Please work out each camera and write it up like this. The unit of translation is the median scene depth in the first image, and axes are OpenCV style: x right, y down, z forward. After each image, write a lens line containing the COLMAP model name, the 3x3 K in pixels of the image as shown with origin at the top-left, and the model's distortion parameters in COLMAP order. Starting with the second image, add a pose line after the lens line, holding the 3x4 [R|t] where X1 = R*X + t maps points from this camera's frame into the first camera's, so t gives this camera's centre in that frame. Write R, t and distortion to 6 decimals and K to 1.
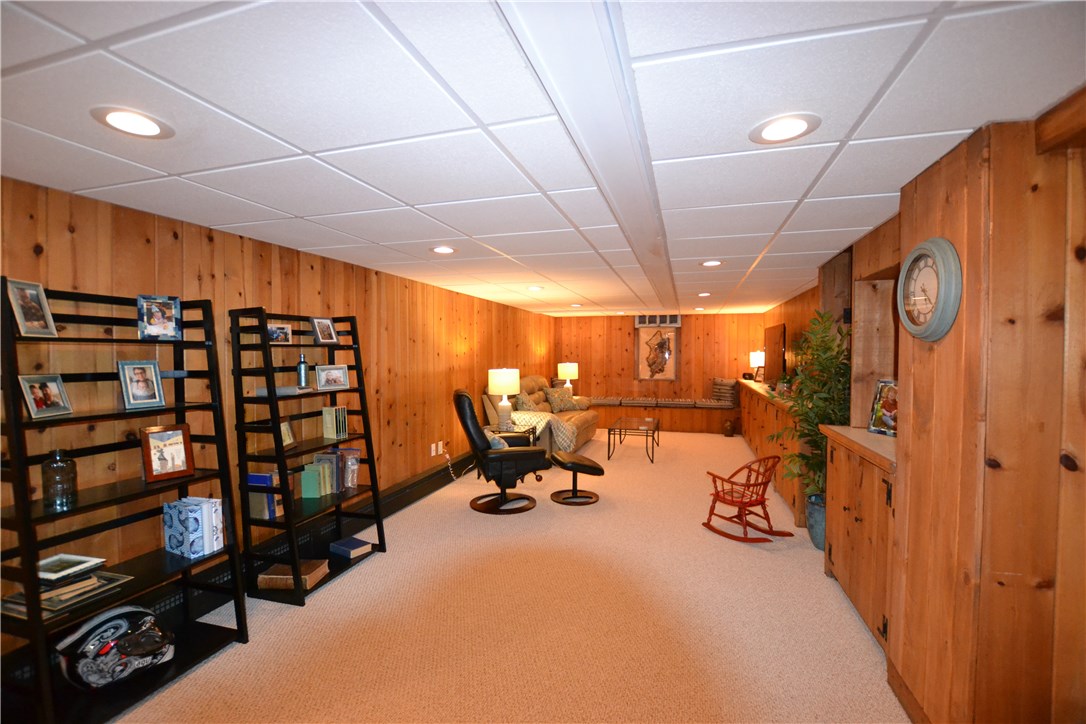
lens RADIAL K [[496.4, 0, 536.9], [0, 496.4, 364.3], [0, 0, 1]] dist [-0.033935, 0.005324]
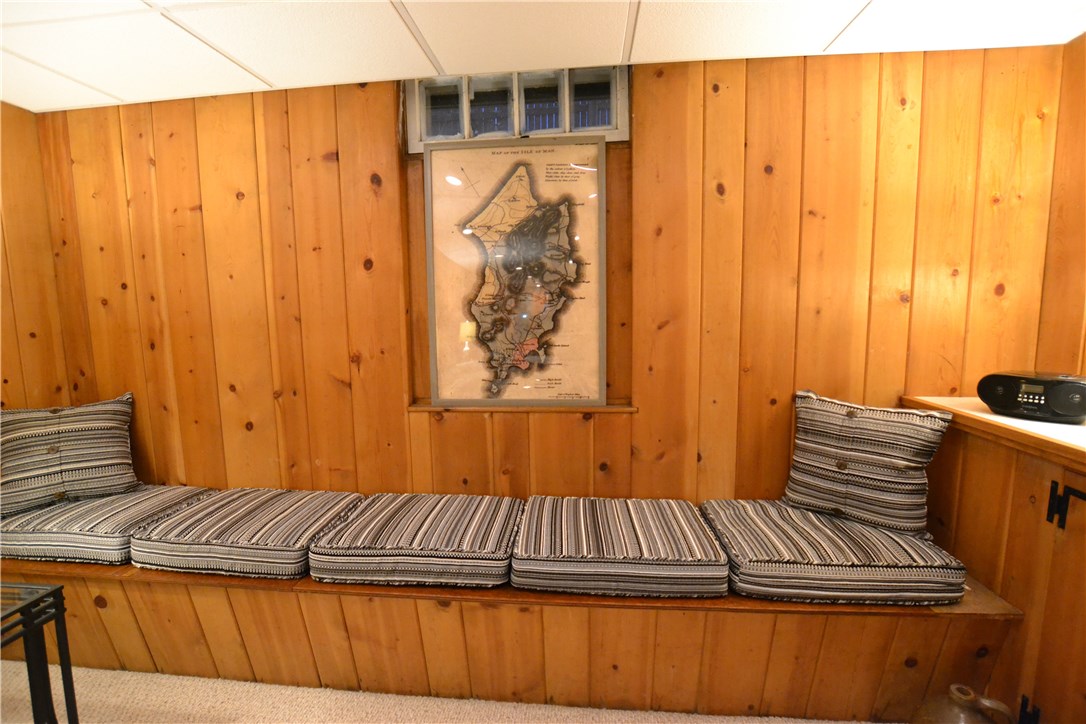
lens RADIAL K [[496.4, 0, 536.9], [0, 496.4, 364.3], [0, 0, 1]] dist [-0.033935, 0.005324]
pose [[0.983139, -0.039171, 0.178617, 0.215488], [0.022325, 0.995192, 0.095367, -0.005530], [-0.181494, -0.089772, 0.979286, 0.805155]]
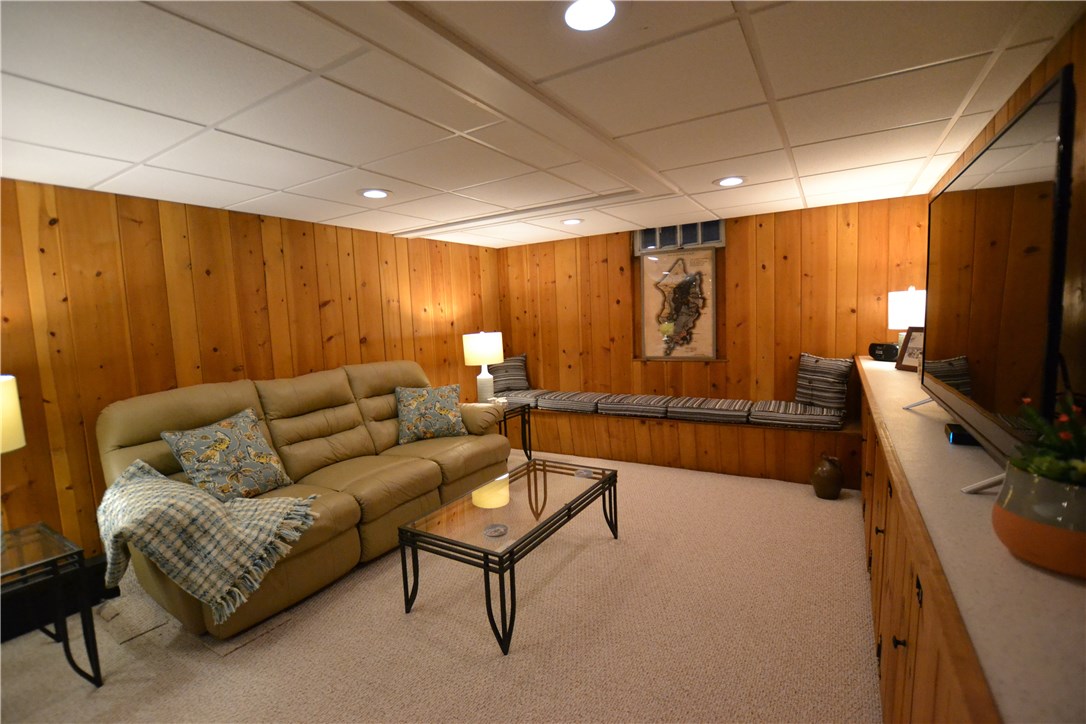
lens RADIAL K [[496.4, 0, 536.9], [0, 496.4, 364.3], [0, 0, 1]] dist [-0.033935, 0.005324]
pose [[0.966257, -0.017720, -0.256970, 0.235112], [0.038493, 0.996362, 0.076035, -0.006519], [0.254688, -0.083361, 0.963424, 0.493521]]
